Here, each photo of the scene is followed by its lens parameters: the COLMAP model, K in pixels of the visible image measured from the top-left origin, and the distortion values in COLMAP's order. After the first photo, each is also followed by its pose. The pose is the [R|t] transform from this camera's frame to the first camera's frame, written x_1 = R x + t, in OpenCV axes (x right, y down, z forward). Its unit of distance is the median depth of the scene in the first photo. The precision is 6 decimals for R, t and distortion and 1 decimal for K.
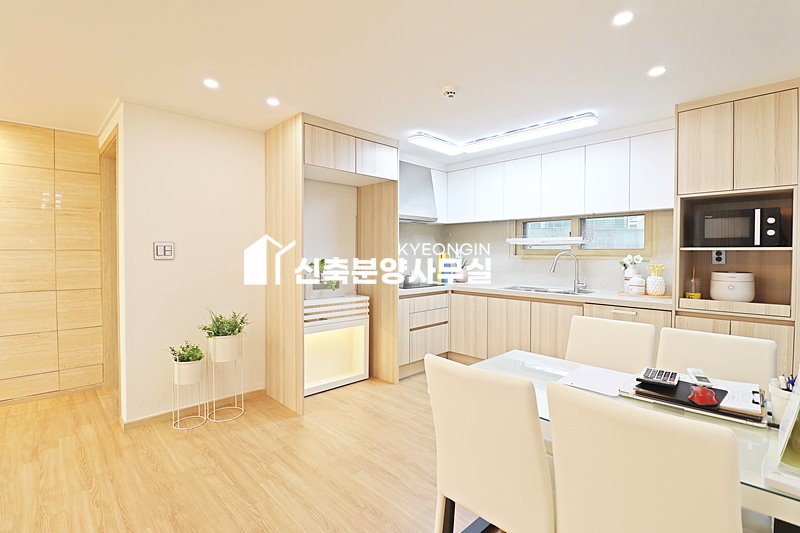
lens RADIAL K [[370.4, 0, 402.4], [0, 370.4, 261.8], [0, 0, 1]] dist [-0.004970, -0.010894]
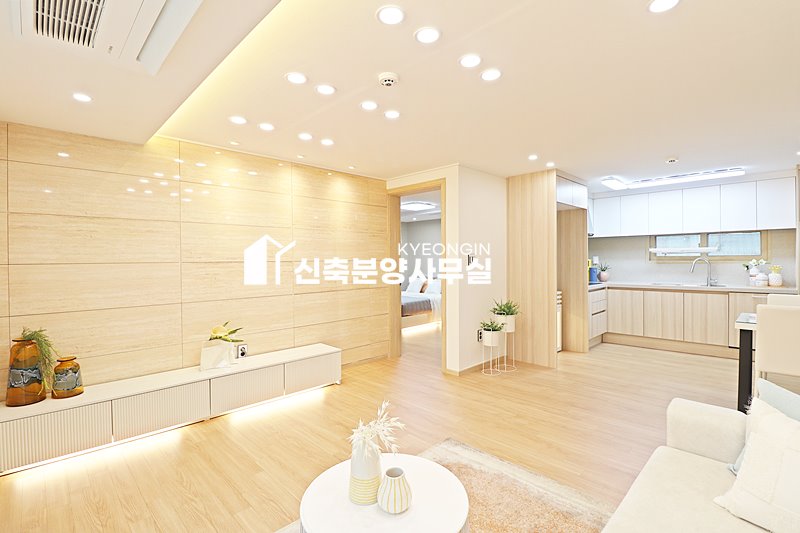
lens RADIAL K [[370.4, 0, 402.5], [0, 370.4, 262.8], [0, 0, 1]] dist [-0.004970, -0.010894]
pose [[0.999936, -0.011272, 0.000677, -0.844855], [0.011282, 0.999800, -0.016506, 0.003280], [-0.000491, 0.016513, 0.999864, -0.487336]]
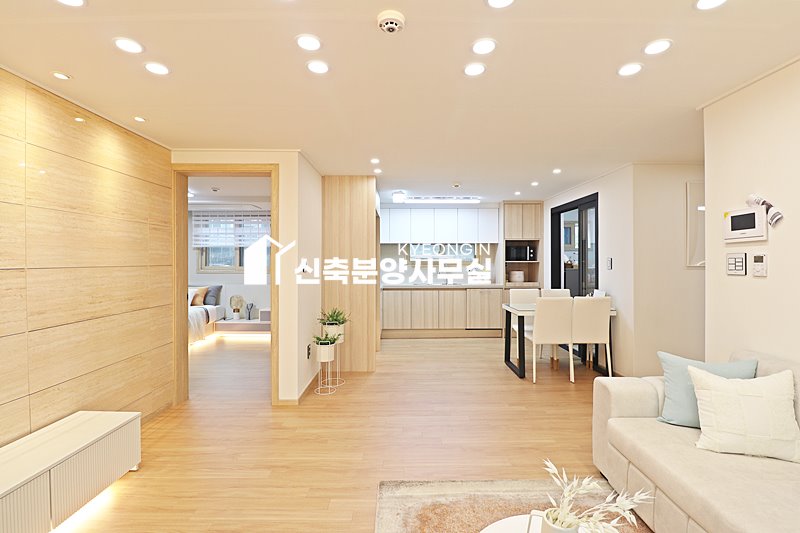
lens RADIAL K [[370.4, 0, 404.3], [0, 370.4, 261.7], [0, 0, 1]] dist [-0.004970, -0.010894]
pose [[0.693548, -0.006629, 0.720380, -1.220594], [0.020574, 0.999732, -0.010608, -0.019208], [-0.720117, 0.022178, 0.693498, -0.156317]]
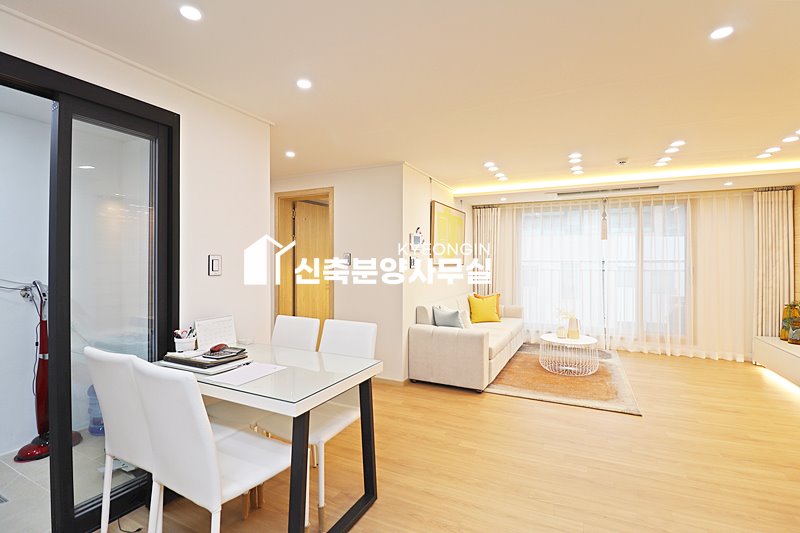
lens RADIAL K [[370.4, 0, 406.5], [0, 370.4, 260.0], [0, 0, 1]] dist [-0.004970, -0.010894]
pose [[-0.940984, -0.003994, -0.338427, 0.220713], [-0.010425, 0.999798, 0.017185, -0.039452], [0.338290, 0.019699, -0.940836, 1.116787]]
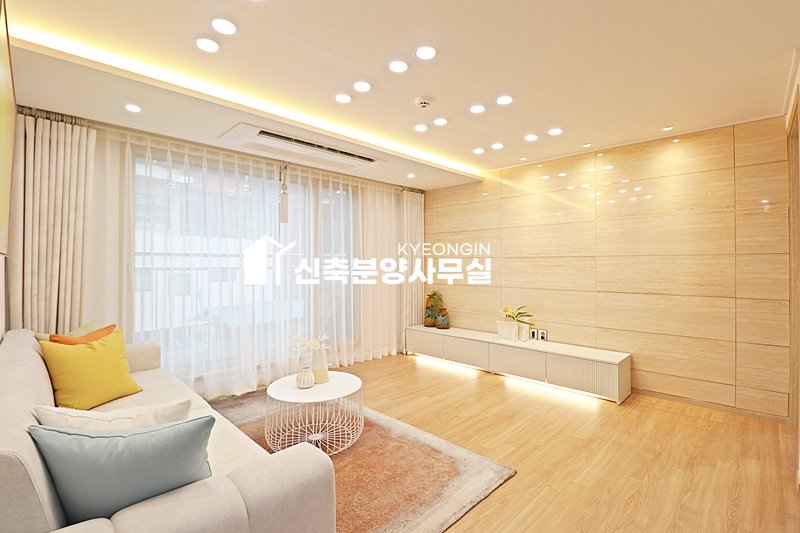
lens RADIAL K [[370.4, 0, 404.2], [0, 370.4, 260.9], [0, 0, 1]] dist [-0.004970, -0.010894]
pose [[0.015662, -0.008243, -0.999843, -0.036680], [-0.022338, 0.999714, -0.008592, 0.012141], [0.999628, 0.022469, 0.015473, 0.152599]]
